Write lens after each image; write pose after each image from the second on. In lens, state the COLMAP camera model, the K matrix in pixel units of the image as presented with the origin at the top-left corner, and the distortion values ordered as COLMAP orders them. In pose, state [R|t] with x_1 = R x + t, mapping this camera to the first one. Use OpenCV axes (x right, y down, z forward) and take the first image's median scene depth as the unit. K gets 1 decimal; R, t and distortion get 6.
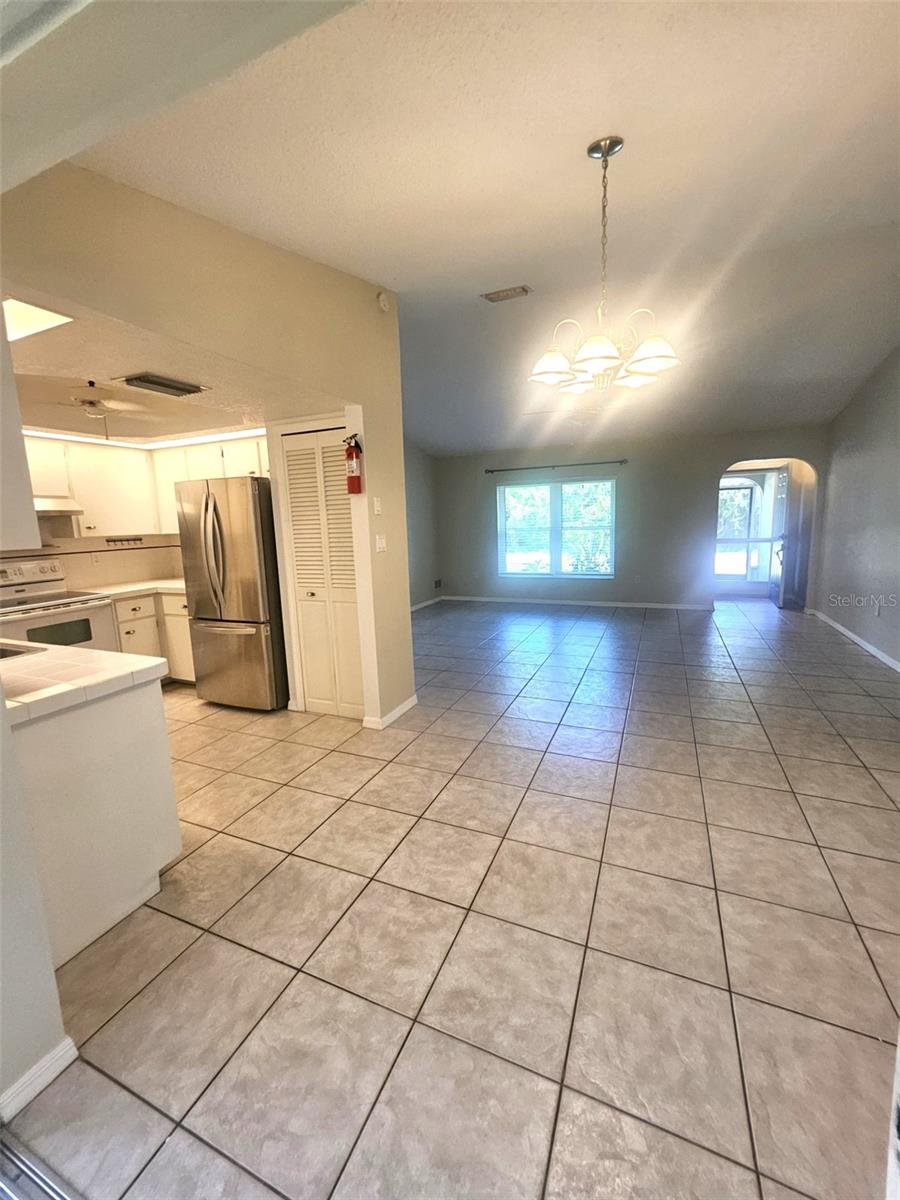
lens RADIAL K [[475.7, 0, 458.2], [0, 475.7, 595.4], [0, 0, 1]] dist [-0.004296, 0.001399]
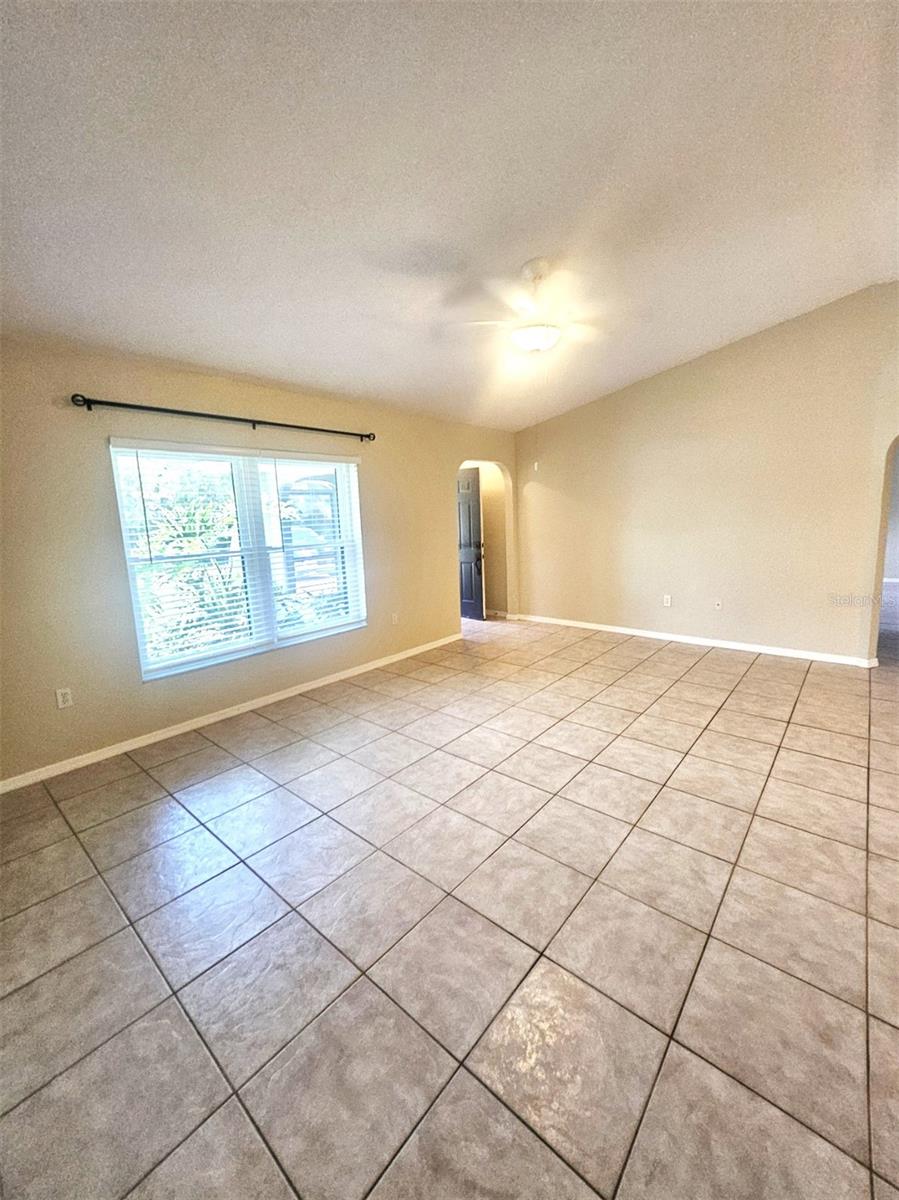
lens RADIAL K [[475.7, 0, 459.1], [0, 475.7, 606.0], [0, 0, 1]] dist [-0.004296, 0.001399]
pose [[0.297742, -0.163449, 0.940550, -0.492134], [0.176525, 0.977670, 0.114019, -0.249620], [-0.938184, 0.132082, 0.319947, 1.549927]]
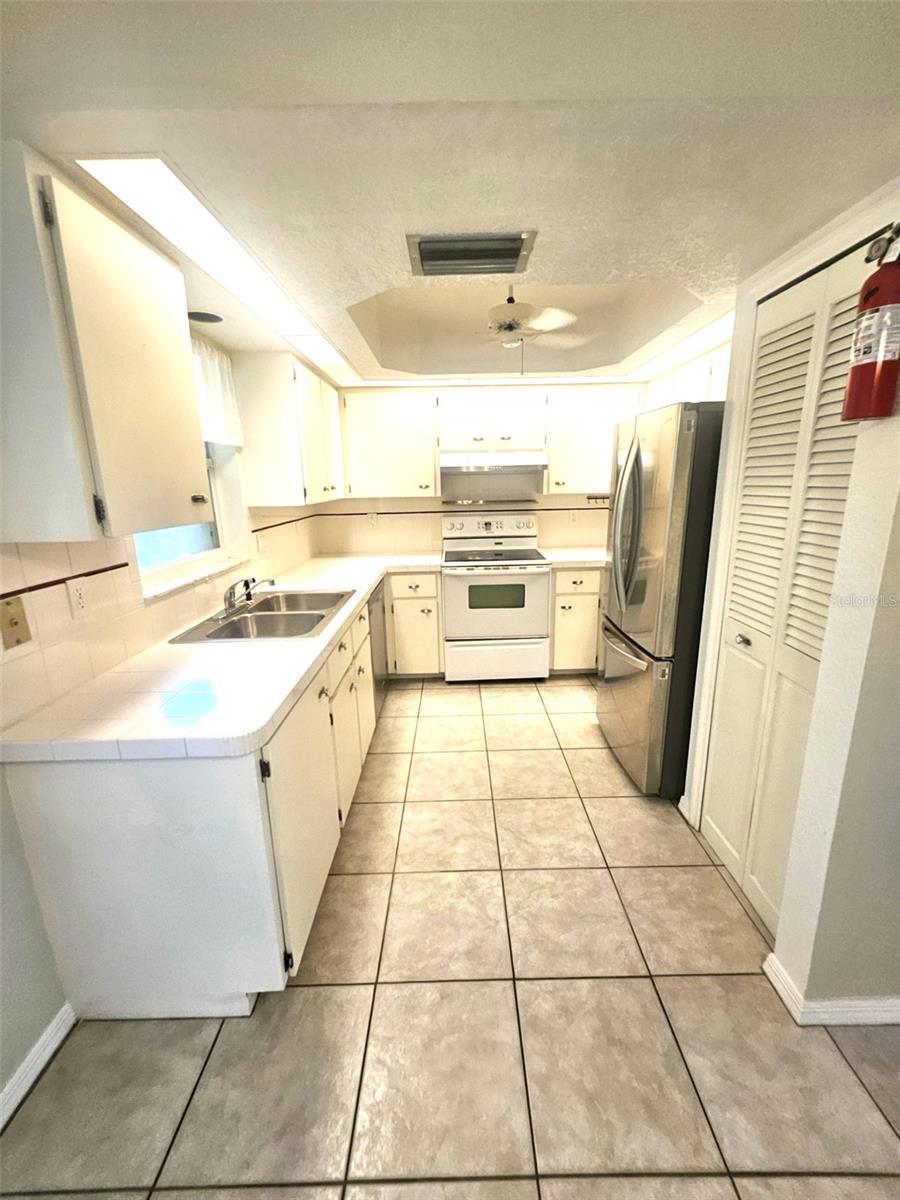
lens RADIAL K [[475.7, 0, 460.4], [0, 475.7, 592.7], [0, 0, 1]] dist [-0.004296, 0.001399]
pose [[0.399978, 0.234804, -0.885937, -0.004766], [-0.137821, 0.971044, 0.195138, -0.111469], [0.906103, 0.044049, 0.420758, 0.559705]]
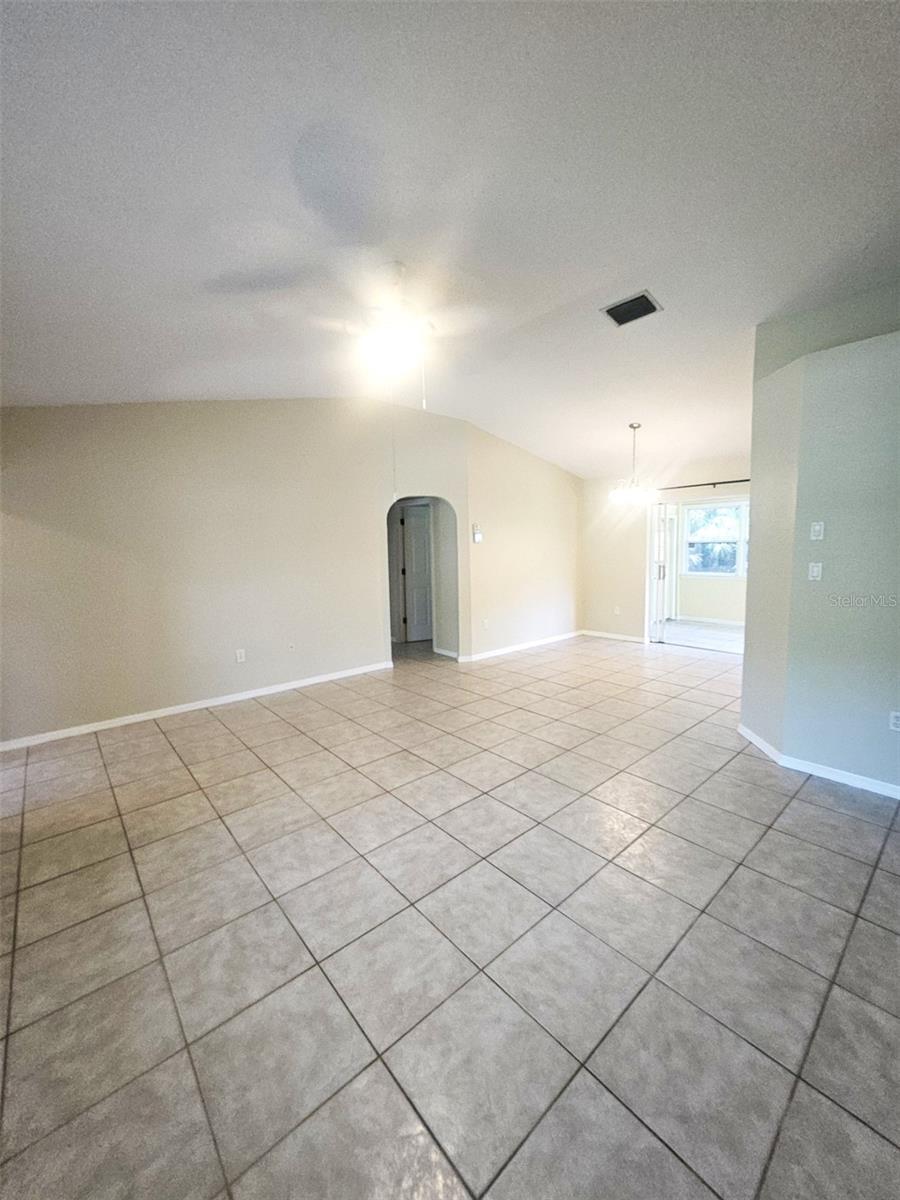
lens RADIAL K [[475.7, 0, 462.2], [0, 475.7, 585.4], [0, 0, 1]] dist [-0.004296, 0.001399]
pose [[-0.901459, 0.011548, 0.432710, 0.000233], [0.116495, 0.969234, 0.216826, -0.401810], [-0.416894, 0.245869, -0.875070, 2.335897]]
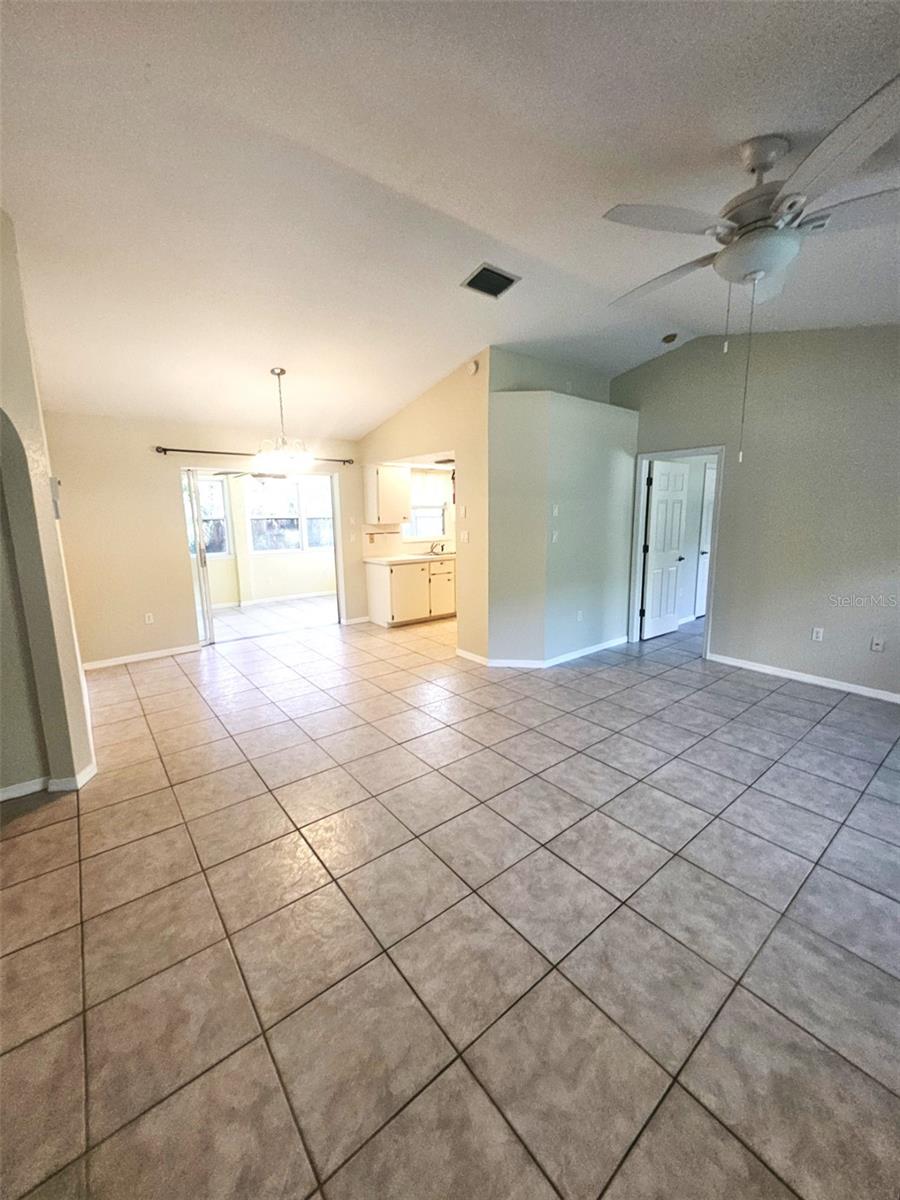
lens RADIAL K [[475.7, 0, 455.9], [0, 475.7, 586.0], [0, 0, 1]] dist [-0.004296, 0.001399]
pose [[-0.467563, 0.172171, -0.867031, 1.170151], [-0.118742, 0.959726, 0.254612, -0.336061], [0.875948, 0.222000, -0.428288, 1.637704]]
